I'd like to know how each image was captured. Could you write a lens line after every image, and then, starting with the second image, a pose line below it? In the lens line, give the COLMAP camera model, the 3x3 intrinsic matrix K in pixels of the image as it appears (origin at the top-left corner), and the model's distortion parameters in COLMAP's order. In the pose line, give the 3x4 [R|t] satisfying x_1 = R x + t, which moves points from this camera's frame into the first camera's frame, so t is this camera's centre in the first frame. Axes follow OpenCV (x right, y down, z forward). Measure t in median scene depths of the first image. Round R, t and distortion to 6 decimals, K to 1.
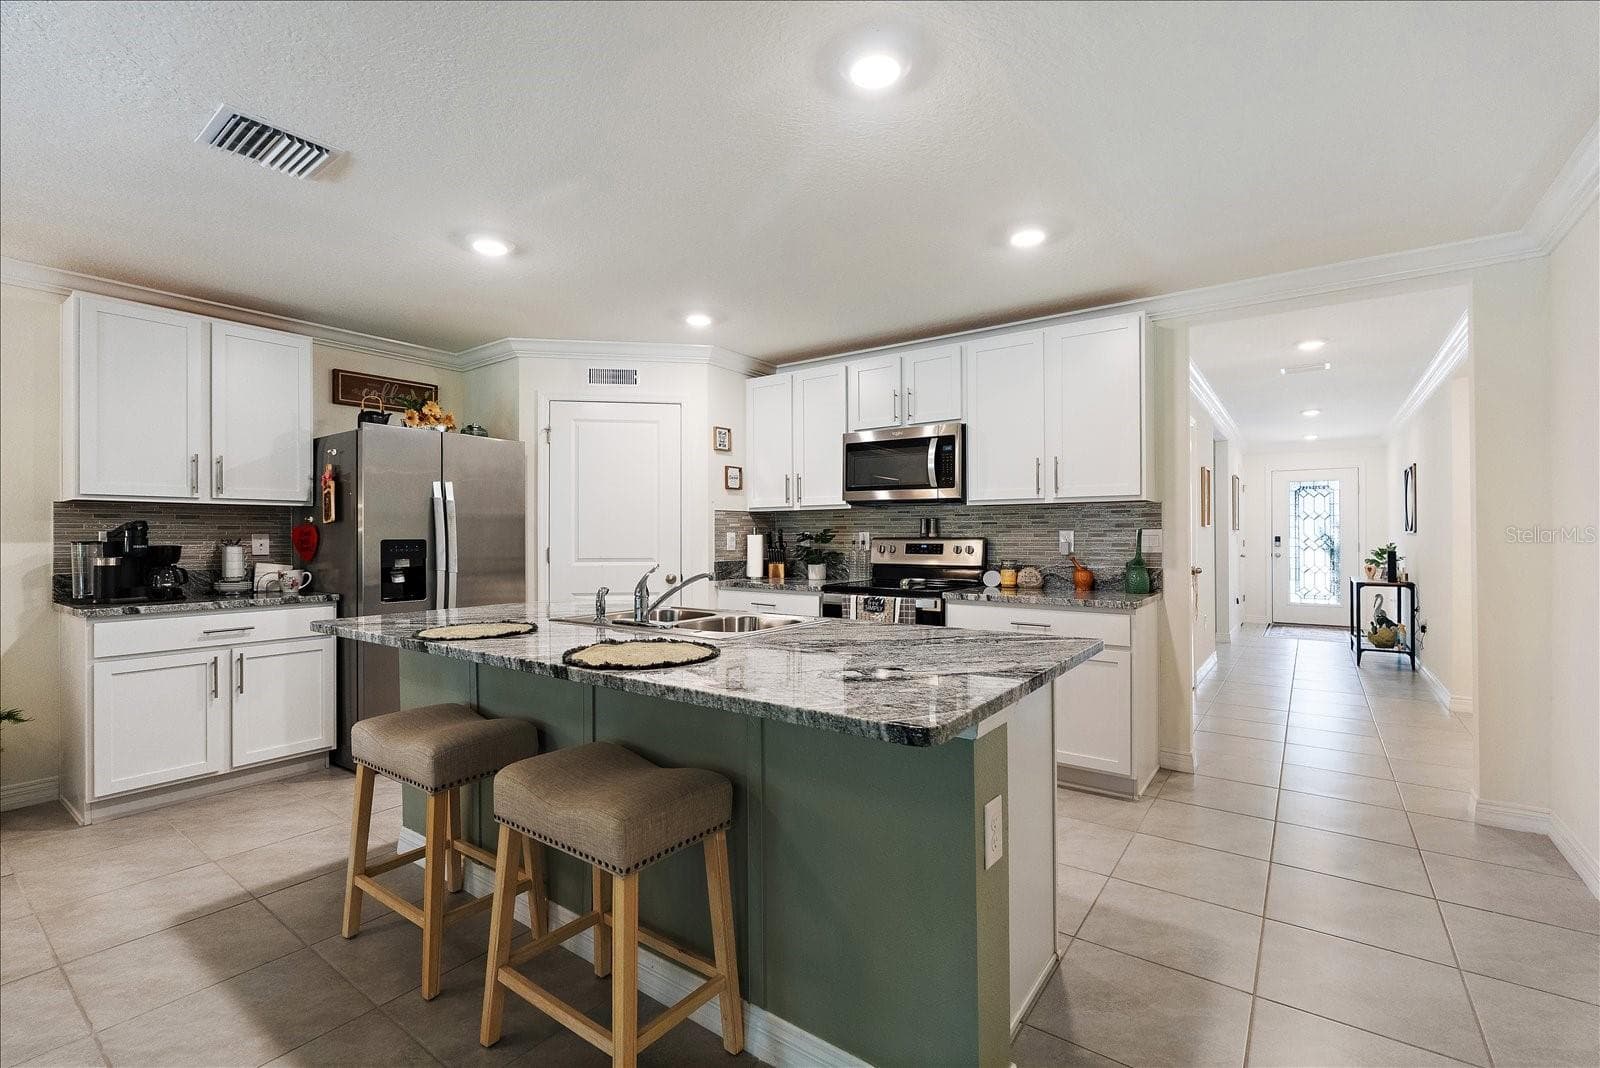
lens RADIAL K [[701.0, 0, 798.7], [0, 701.0, 537.6], [0, 0, 1]] dist [-0.004087, -0.000336]
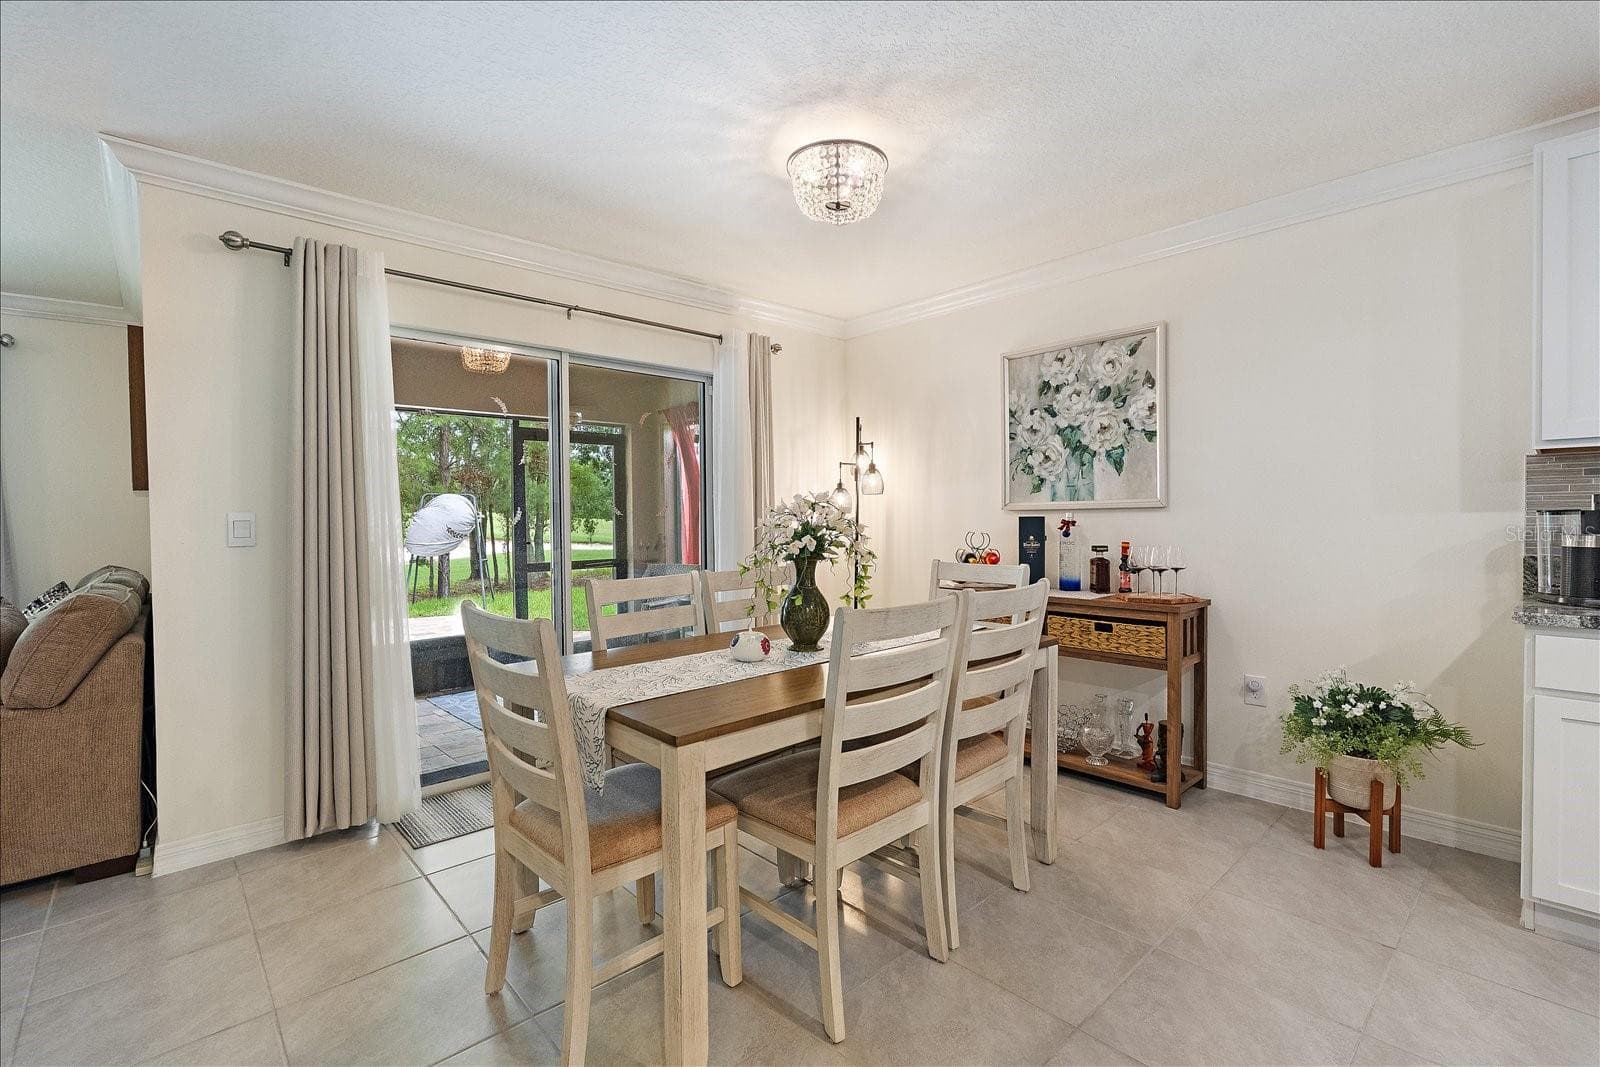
lens RADIAL K [[701.0, 0, 799.1], [0, 701.0, 532.3], [0, 0, 1]] dist [-0.004087, -0.000336]
pose [[-0.191291, 0.023584, -0.981250, -0.216143], [0.012356, 0.999690, 0.021618, 0.003604], [0.981456, -0.007989, -0.191523, 0.408764]]
